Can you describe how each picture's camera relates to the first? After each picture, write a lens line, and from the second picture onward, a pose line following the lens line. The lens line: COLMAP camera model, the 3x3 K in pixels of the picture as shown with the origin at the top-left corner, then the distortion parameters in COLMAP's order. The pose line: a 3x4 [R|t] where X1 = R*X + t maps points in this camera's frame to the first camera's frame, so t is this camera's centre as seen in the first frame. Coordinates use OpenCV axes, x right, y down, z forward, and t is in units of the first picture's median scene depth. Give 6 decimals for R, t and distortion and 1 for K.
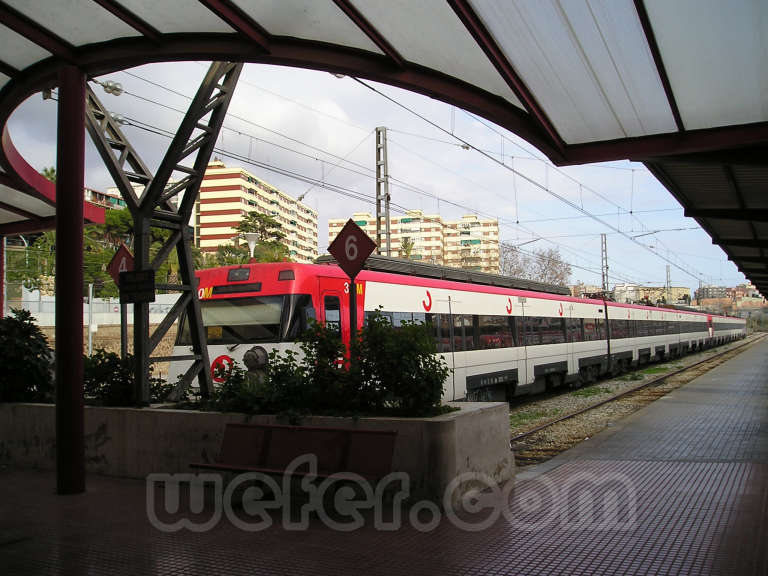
lens RADIAL K [[816.8, 0, 387.4], [0, 816.8, 289.8], [0, 0, 1]] dist [-0.099357, 0.000000]
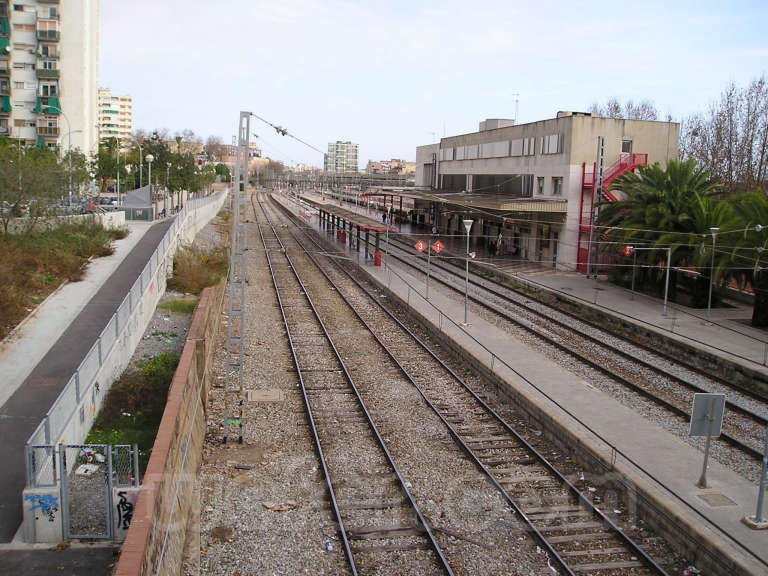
lens RADIAL K [[816.8, 0, 405.0], [0, 816.8, 296.5], [0, 0, 1]] dist [-0.099357, 0.000000]
pose [[0.787495, -0.034078, 0.615378, -0.357327], [-0.089769, 0.981480, 0.169229, -0.027247], [-0.609748, -0.188509, 0.769851, -0.402462]]
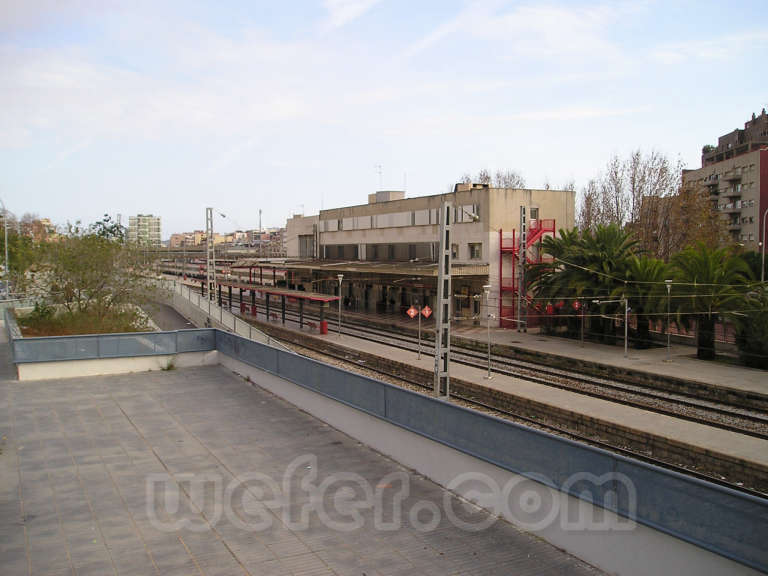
lens RADIAL K [[816.8, 0, 416.0], [0, 816.8, 295.3], [0, 0, 1]] dist [-0.099357, 0.000000]
pose [[0.601166, -0.022772, 0.798800, -0.403282], [-0.054268, 0.996123, 0.069239, -0.025624], [-0.797279, -0.084973, 0.597600, -0.381090]]
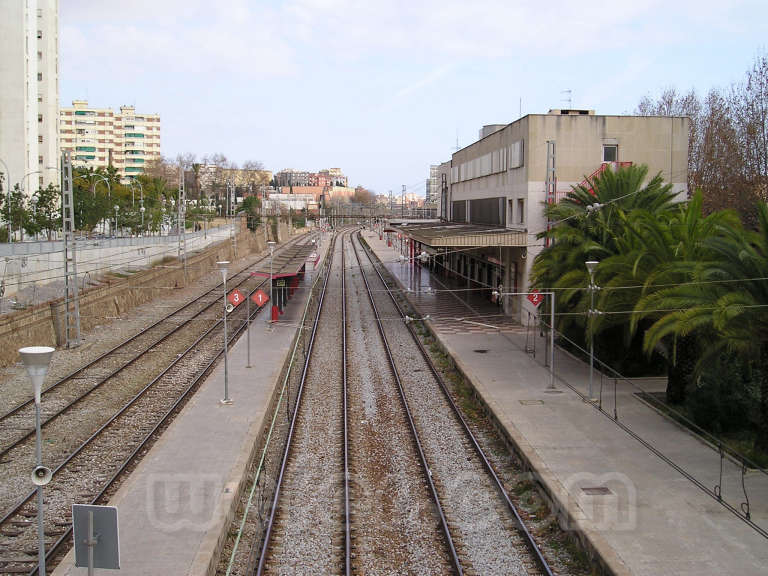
lens RADIAL K [[1067.5, 0, 388.2], [0, 1067.5, 288.2], [0, 0, 1]] dist [-0.082339, 0.000000]
pose [[0.873343, -0.007622, 0.487046, -0.303947], [-0.052692, 0.992532, 0.110018, -0.030451], [-0.484248, -0.121747, 0.866419, -0.430663]]
